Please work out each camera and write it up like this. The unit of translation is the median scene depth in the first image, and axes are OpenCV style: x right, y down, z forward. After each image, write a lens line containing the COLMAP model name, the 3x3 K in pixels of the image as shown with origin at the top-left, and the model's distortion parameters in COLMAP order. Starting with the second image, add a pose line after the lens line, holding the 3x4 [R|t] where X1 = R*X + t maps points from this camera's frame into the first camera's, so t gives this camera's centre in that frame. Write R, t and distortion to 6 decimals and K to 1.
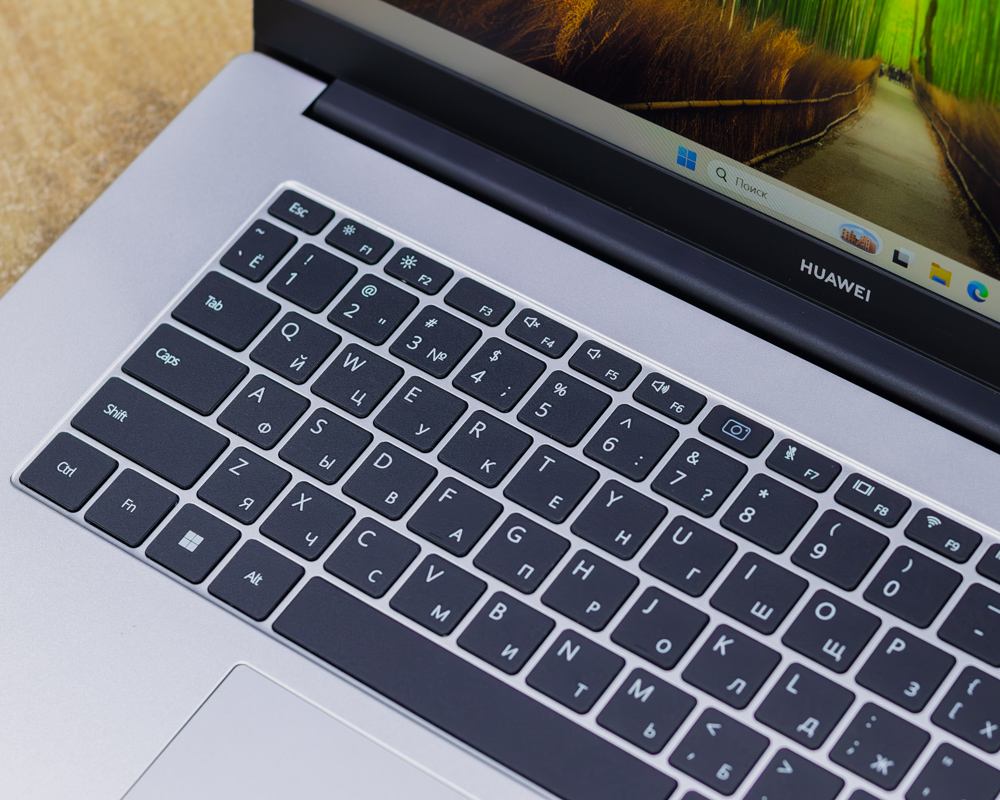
lens RADIAL K [[3075.3, 0, 501.6], [0, 3075.3, 400.7], [0, 0, 1]] dist [-0.118780, -0.086719]
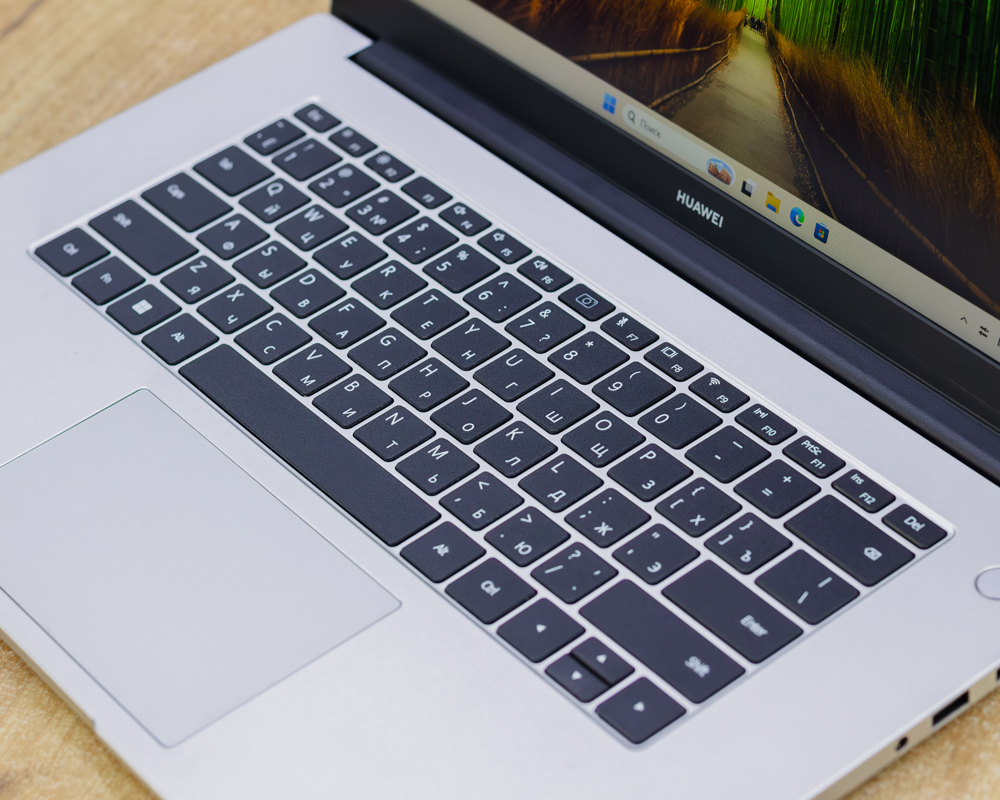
lens RADIAL K [[3022.0, 0, 462.0], [0, 3022.0, 400.0], [0, 0, 1]] dist [-0.106727, -0.786344]
pose [[0.962540, 0.186885, -0.196445, 0.272156], [-0.221968, 0.959208, -0.175071, 0.268427], [0.155713, 0.212117, 0.964759, -0.152364]]
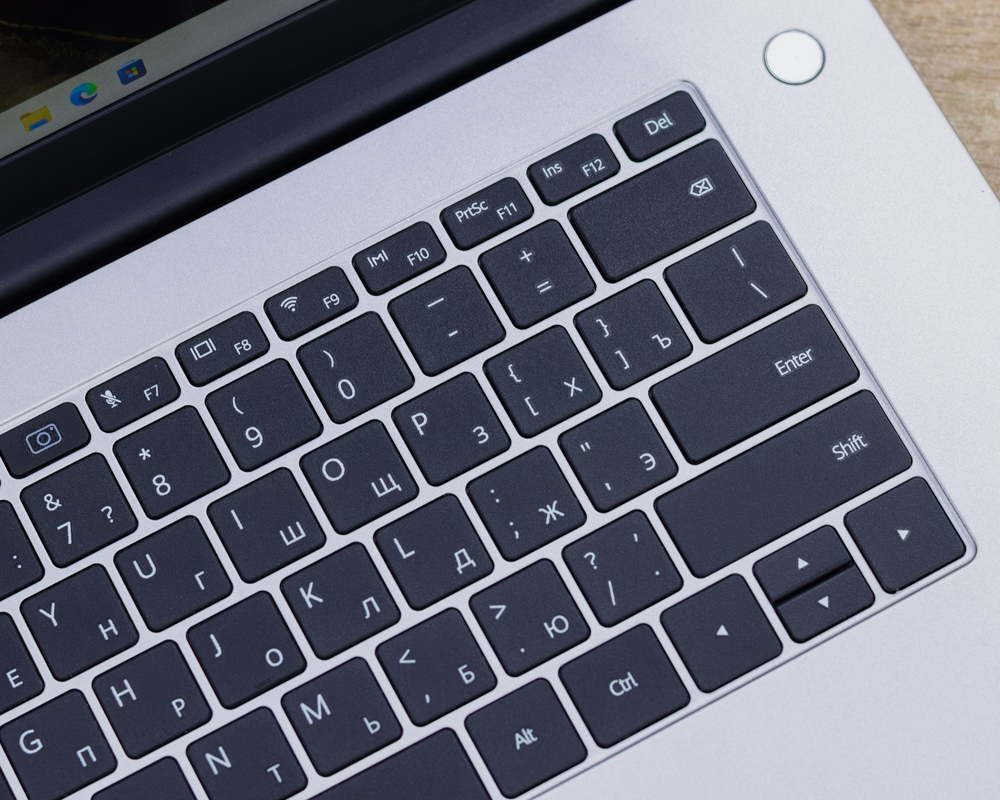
lens RADIAL K [[3075.3, 0, 501.6], [0, 3075.3, 400.7], [0, 0, 1]] dist [-0.118780, -0.086719]
pose [[0.432156, -0.814018, 0.388092, -0.174025], [0.708111, 0.572789, 0.412906, -0.241886], [-0.558408, 0.096372, 0.823950, 0.277967]]
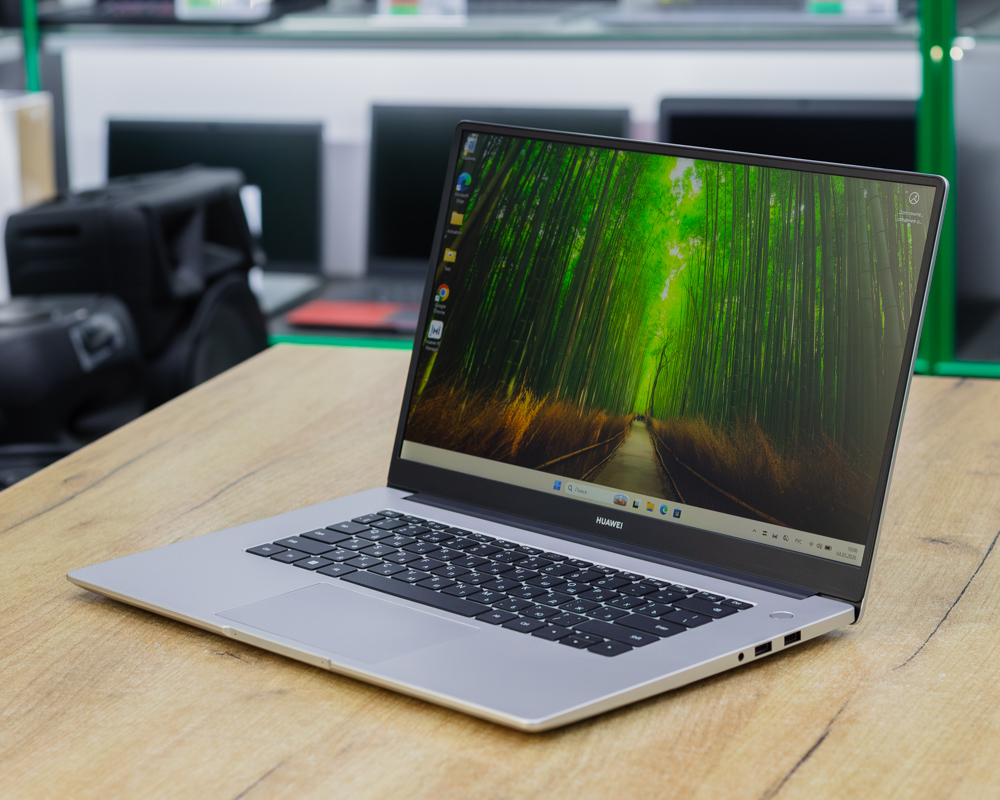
lens RADIAL K [[3022.0, 0, 462.0], [0, 3022.0, 400.0], [0, 0, 1]] dist [-0.106727, -0.786344]
pose [[0.979765, 0.124690, -0.156566, 0.351215], [-0.195494, 0.763934, -0.614969, 1.335832], [0.042926, 0.633133, 0.772852, -0.835815]]
